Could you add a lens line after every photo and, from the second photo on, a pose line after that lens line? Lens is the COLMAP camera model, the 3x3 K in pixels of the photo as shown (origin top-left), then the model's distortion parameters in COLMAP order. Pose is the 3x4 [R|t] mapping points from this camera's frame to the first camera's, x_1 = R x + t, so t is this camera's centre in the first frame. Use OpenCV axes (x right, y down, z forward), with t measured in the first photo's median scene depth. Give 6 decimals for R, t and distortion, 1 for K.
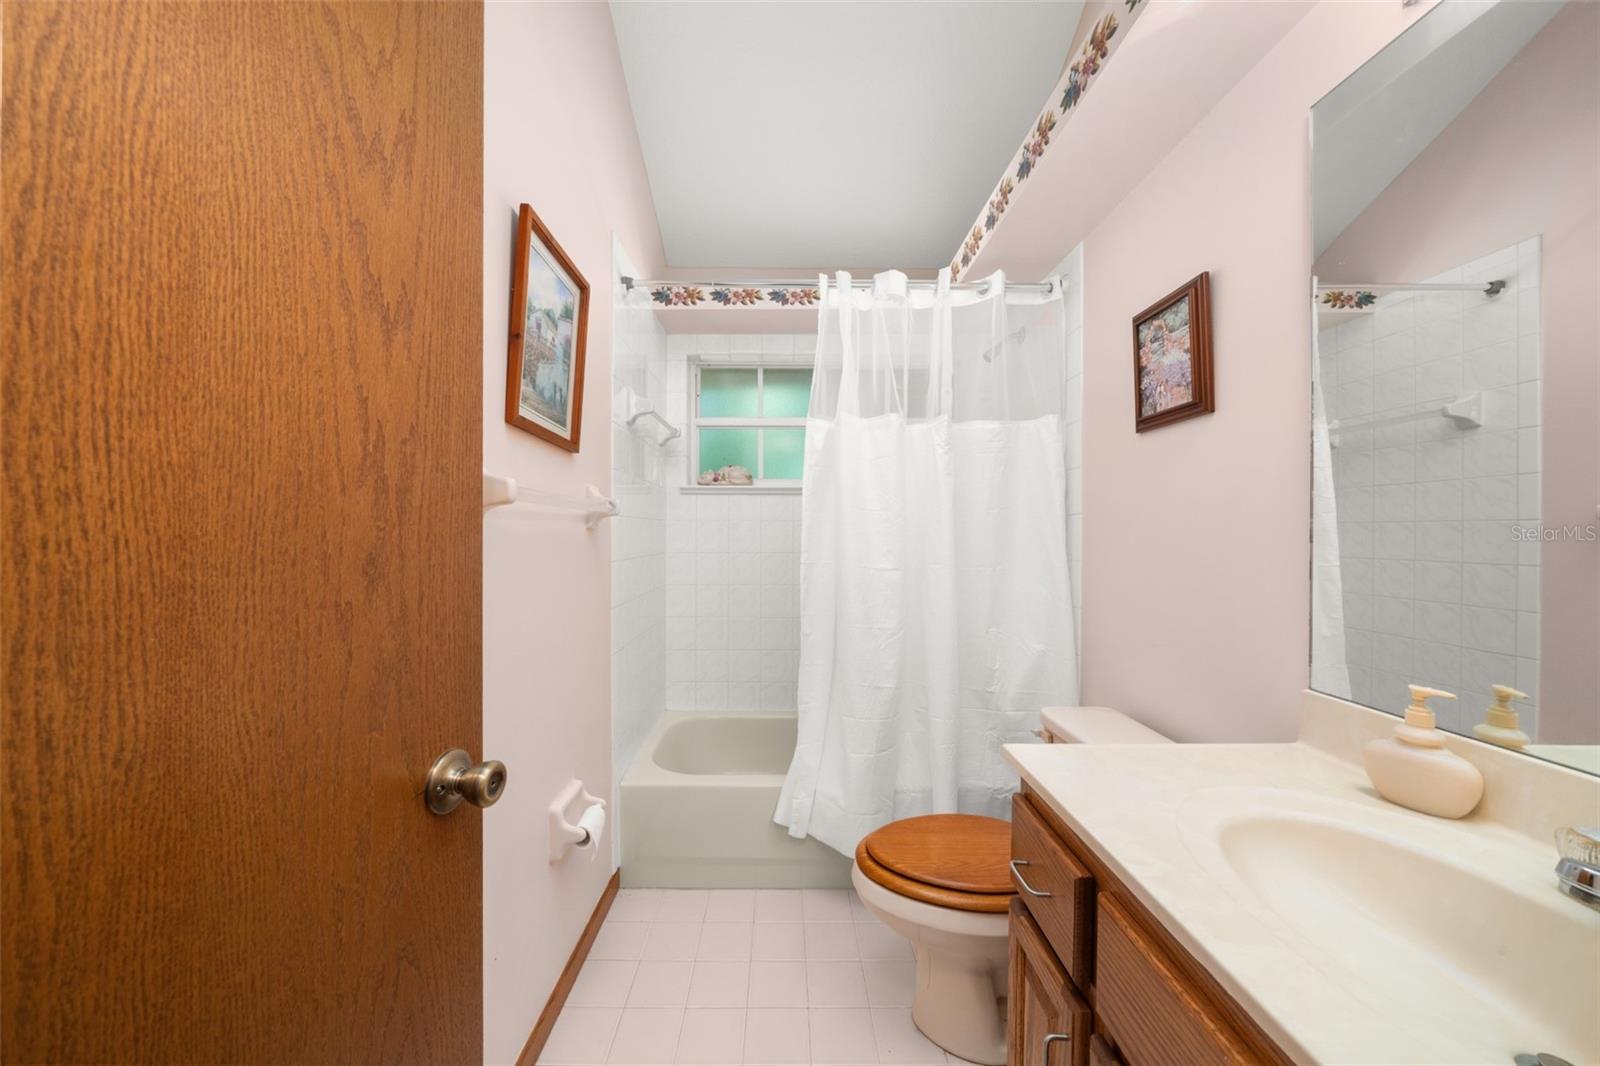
lens RADIAL K [[564.6, 0, 791.2], [0, 564.6, 516.7], [0, 0, 1]] dist [-0.007906, 0.000062]
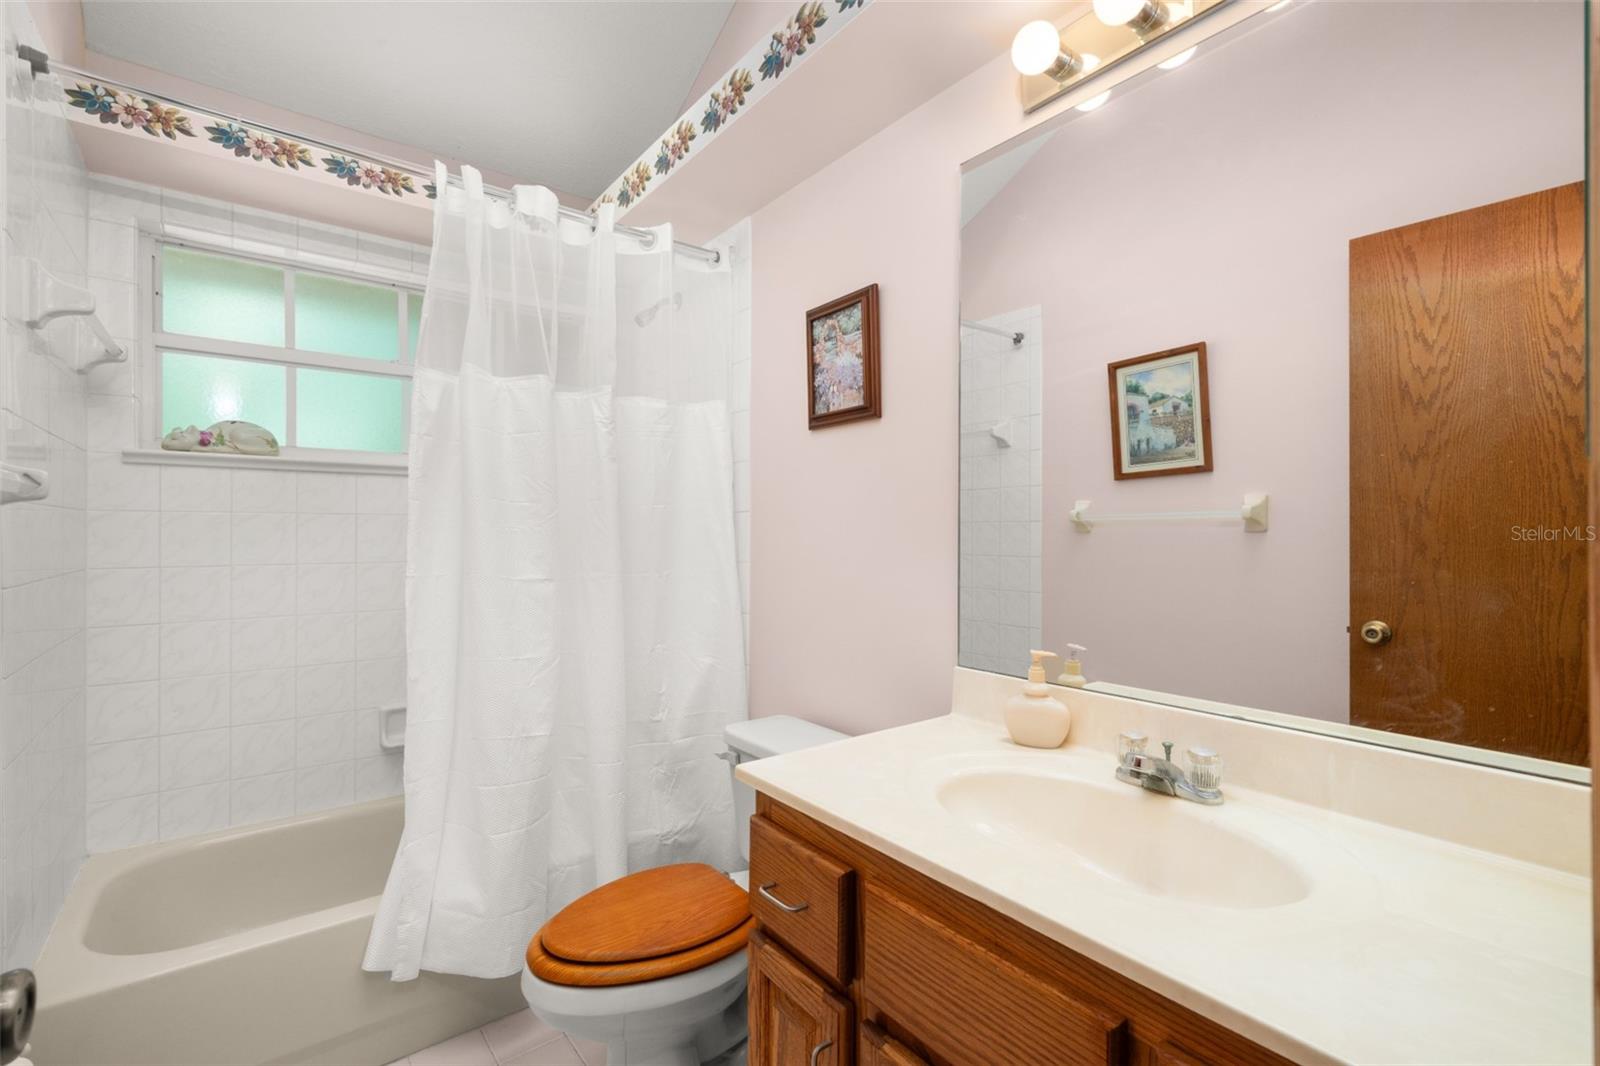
lens RADIAL K [[712.2, 0, 828.2], [0, 712.2, 509.4], [0, 0, 1]] dist [0.000707, 0.000896]
pose [[0.780177, 0.018765, 0.625278, -0.137209], [-0.015964, 0.999822, -0.010087, 0.001624], [-0.625355, -0.002112, 0.780337, 0.010690]]
